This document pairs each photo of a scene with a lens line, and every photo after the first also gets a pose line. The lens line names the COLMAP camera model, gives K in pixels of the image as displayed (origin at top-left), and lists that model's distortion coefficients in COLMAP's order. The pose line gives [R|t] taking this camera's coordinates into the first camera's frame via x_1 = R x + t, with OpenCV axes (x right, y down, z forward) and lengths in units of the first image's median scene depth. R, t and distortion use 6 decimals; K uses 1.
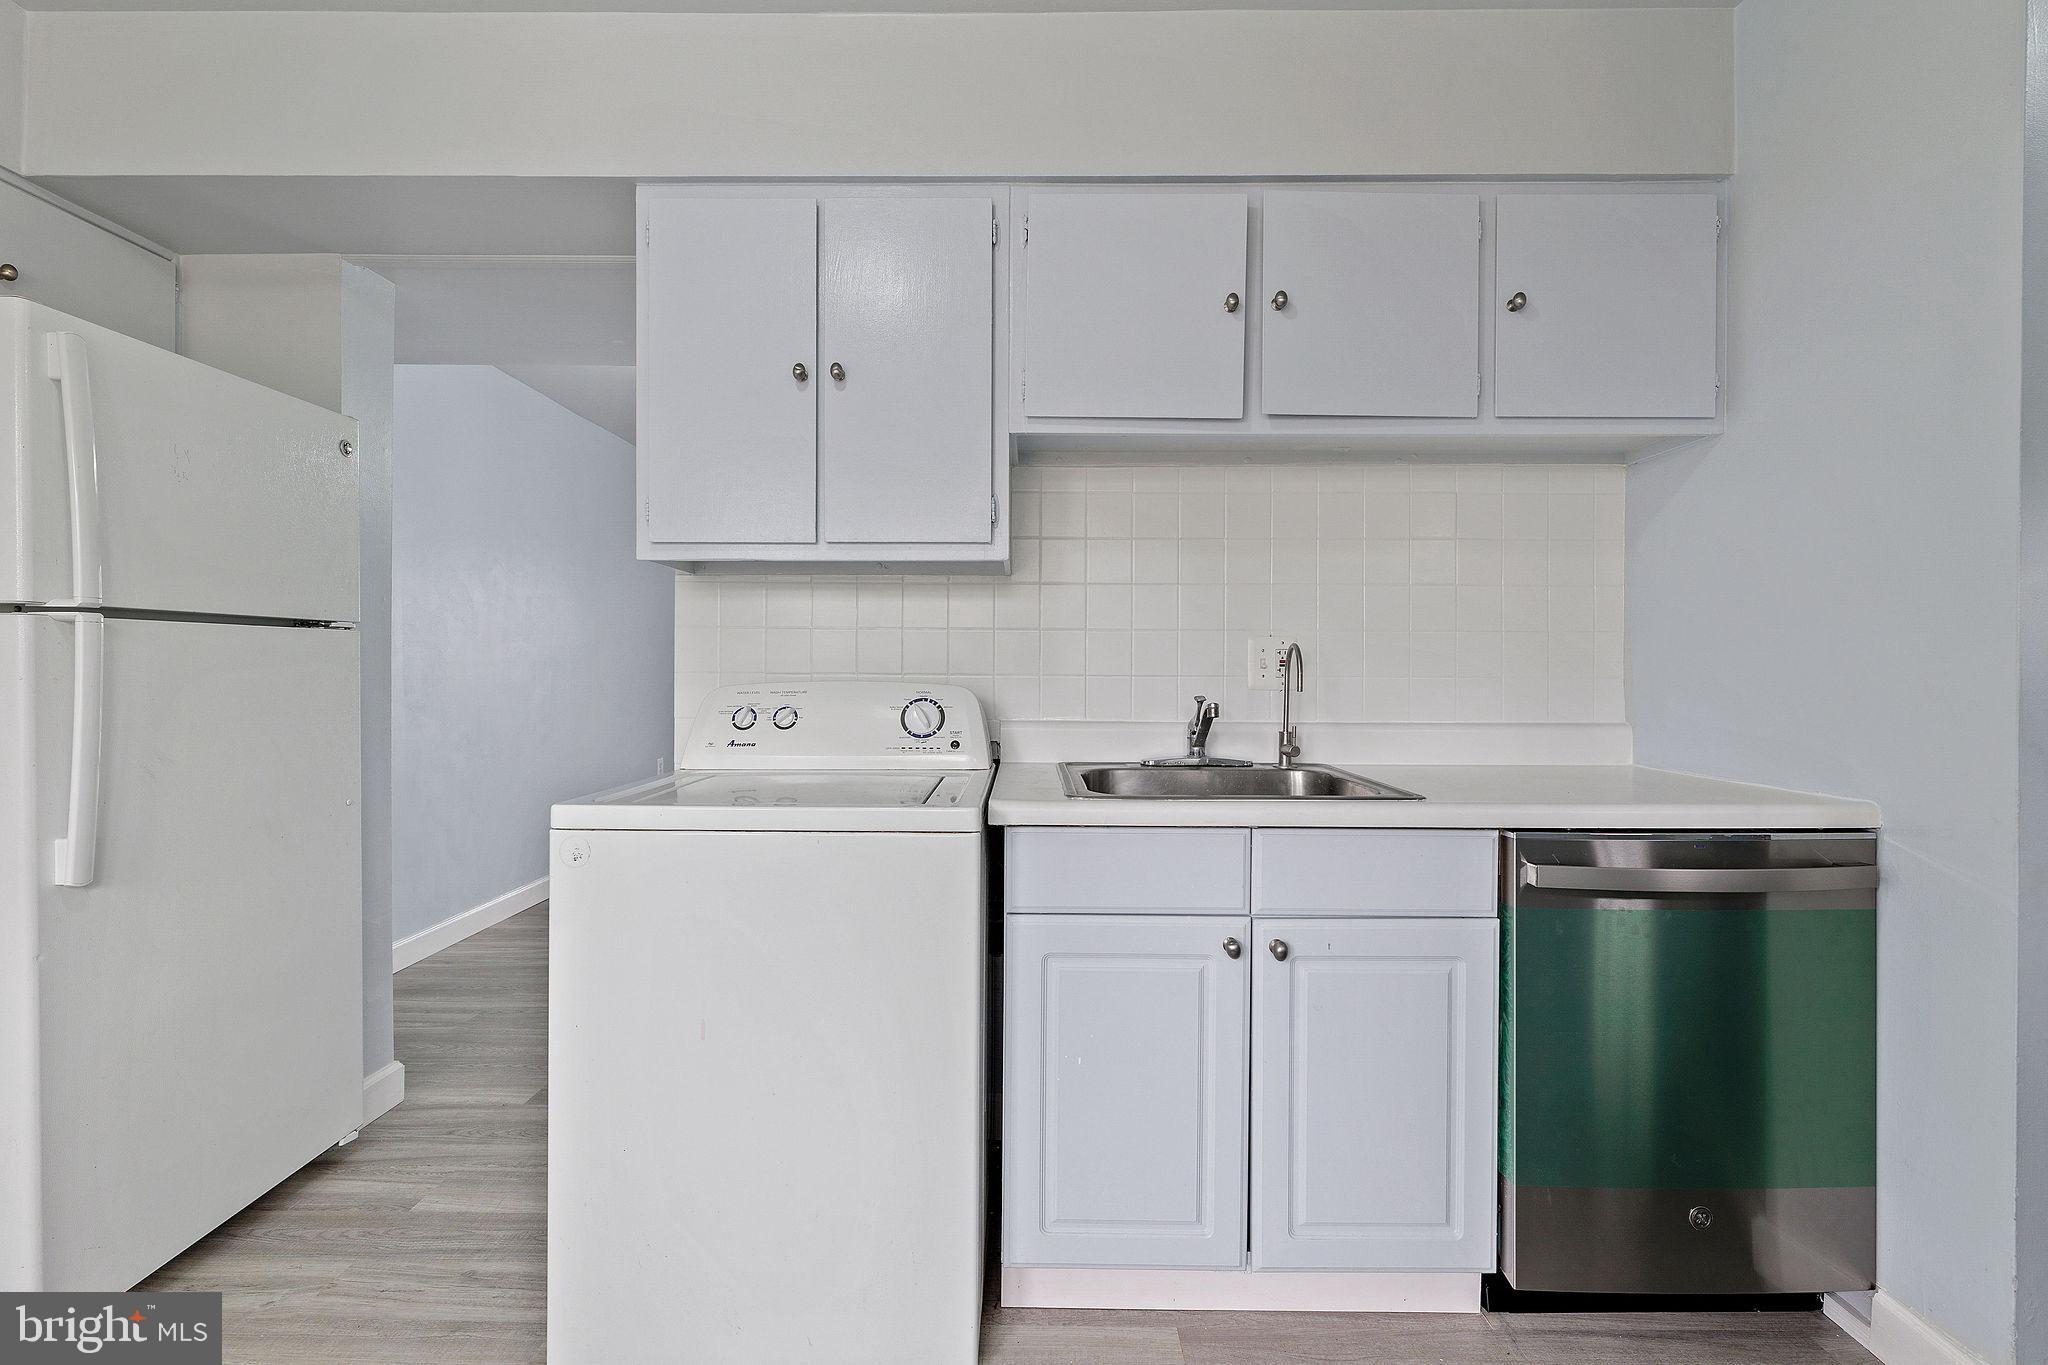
lens RADIAL K [[914.1, 0, 1025.9], [0, 914.1, 671.4], [0, 0, 1]] dist [-0.001213, 0.000907]
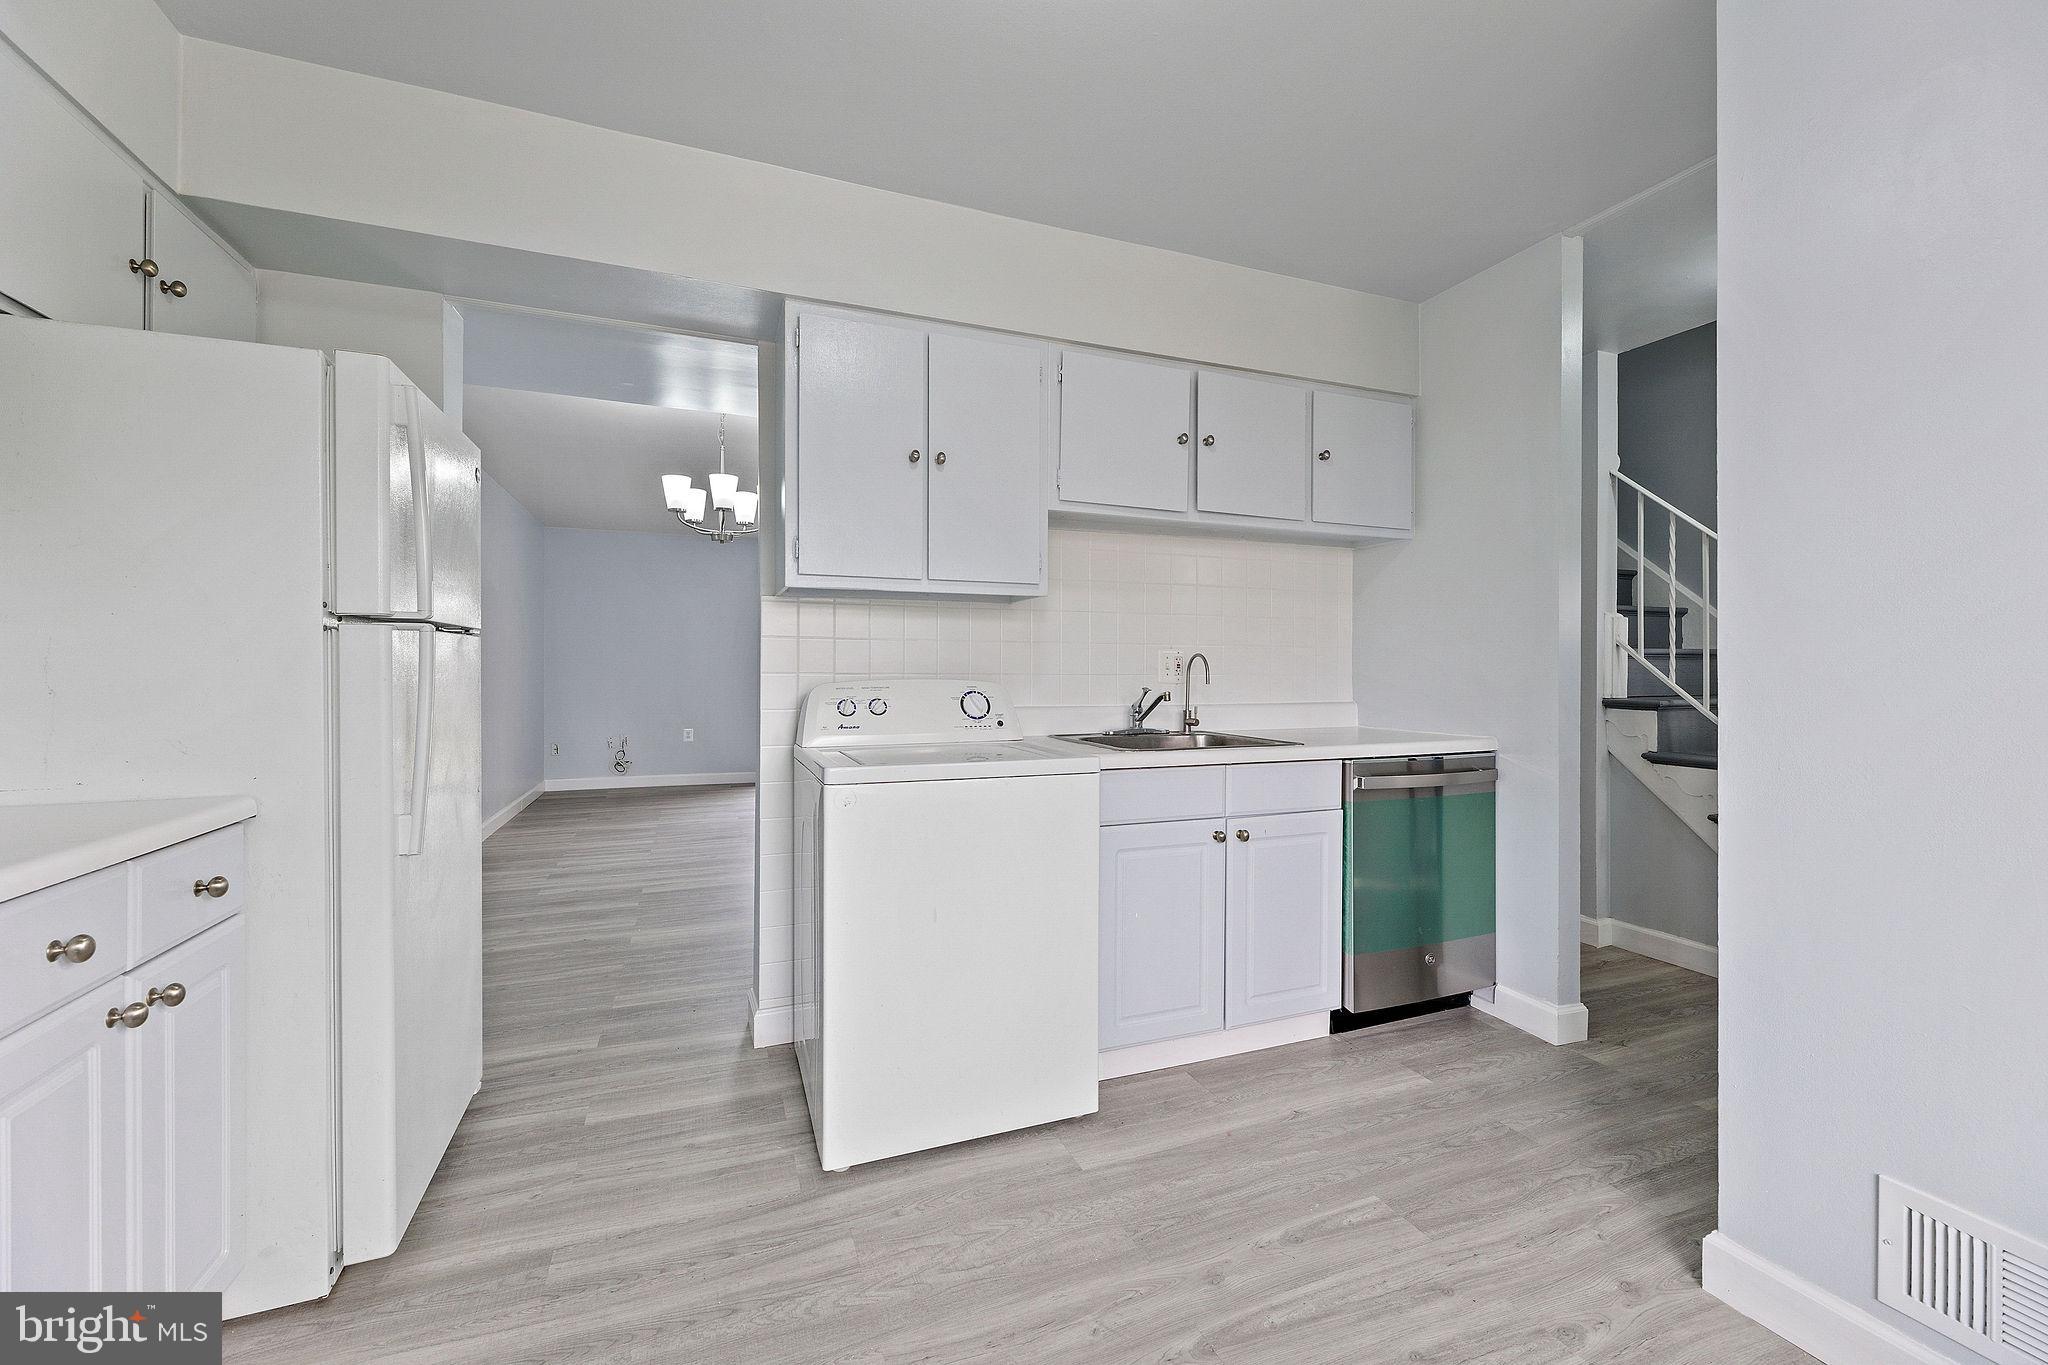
lens RADIAL K [[825.2, 0, 1023.3], [0, 825.2, 679.7], [0, 0, 1]] dist [-0.000120, -0.000370]
pose [[0.927098, -0.005978, 0.374773, -0.567225], [0.004297, 0.999977, 0.005321, 0.005574], [-0.374796, -0.003323, 0.927102, -0.222372]]
